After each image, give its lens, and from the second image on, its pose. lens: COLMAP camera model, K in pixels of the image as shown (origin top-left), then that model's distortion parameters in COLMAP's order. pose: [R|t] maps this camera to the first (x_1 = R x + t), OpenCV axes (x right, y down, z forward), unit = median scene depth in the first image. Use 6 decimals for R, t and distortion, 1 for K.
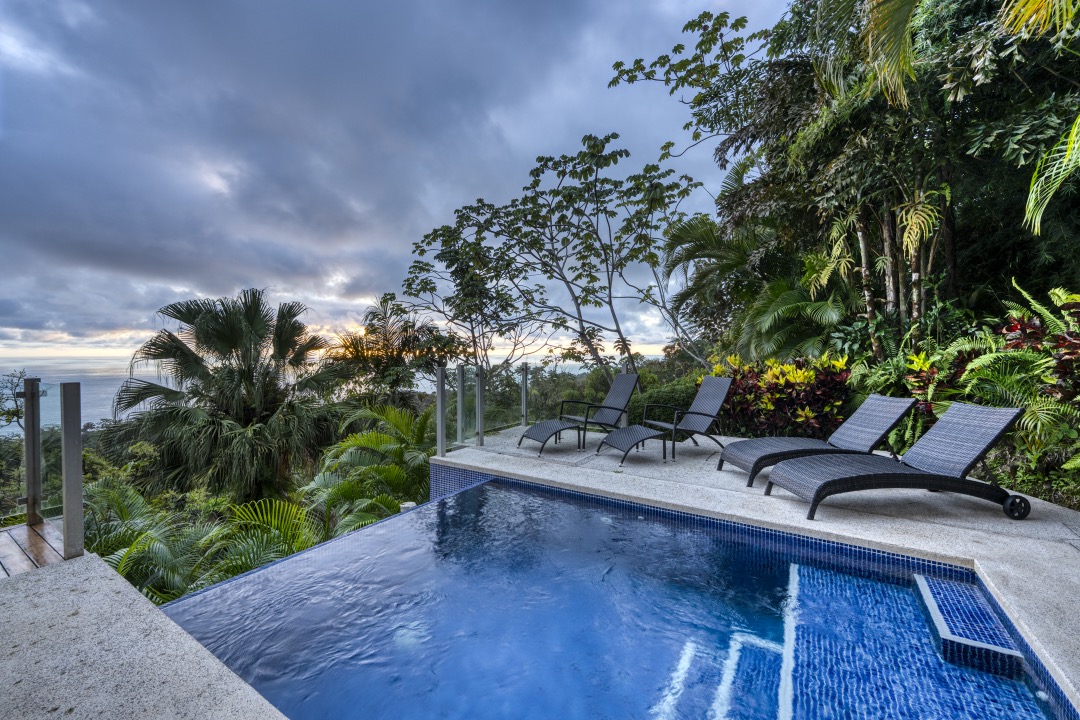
lens RADIAL K [[435.2, 0, 540.0], [0, 435.2, 360.0], [0, 0, 1]] dist [-0.002316, -0.000146]
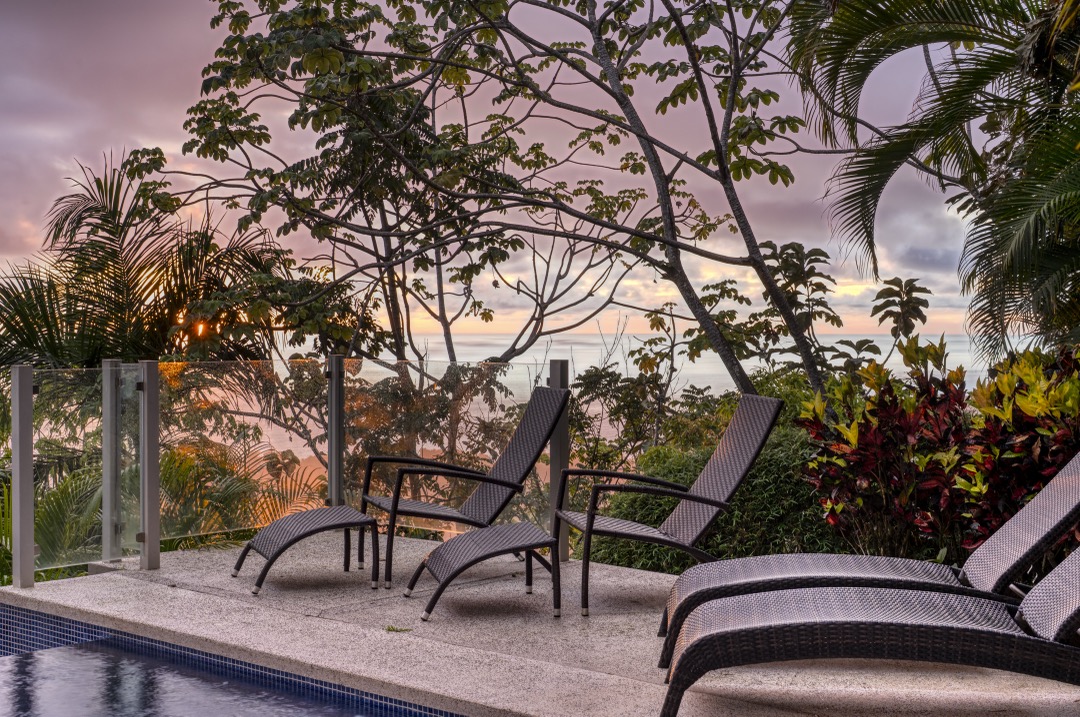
lens RADIAL K [[1481.3, 0, 540.0], [0, 1481.3, 358.5], [0, 0, 1]] dist [-0.004595, 0.007321]
pose [[0.989567, 0.005781, -0.143954, 0.132620], [-0.005070, 0.999973, 0.005306, -0.000509], [0.143981, -0.004520, 0.989570, -0.087828]]
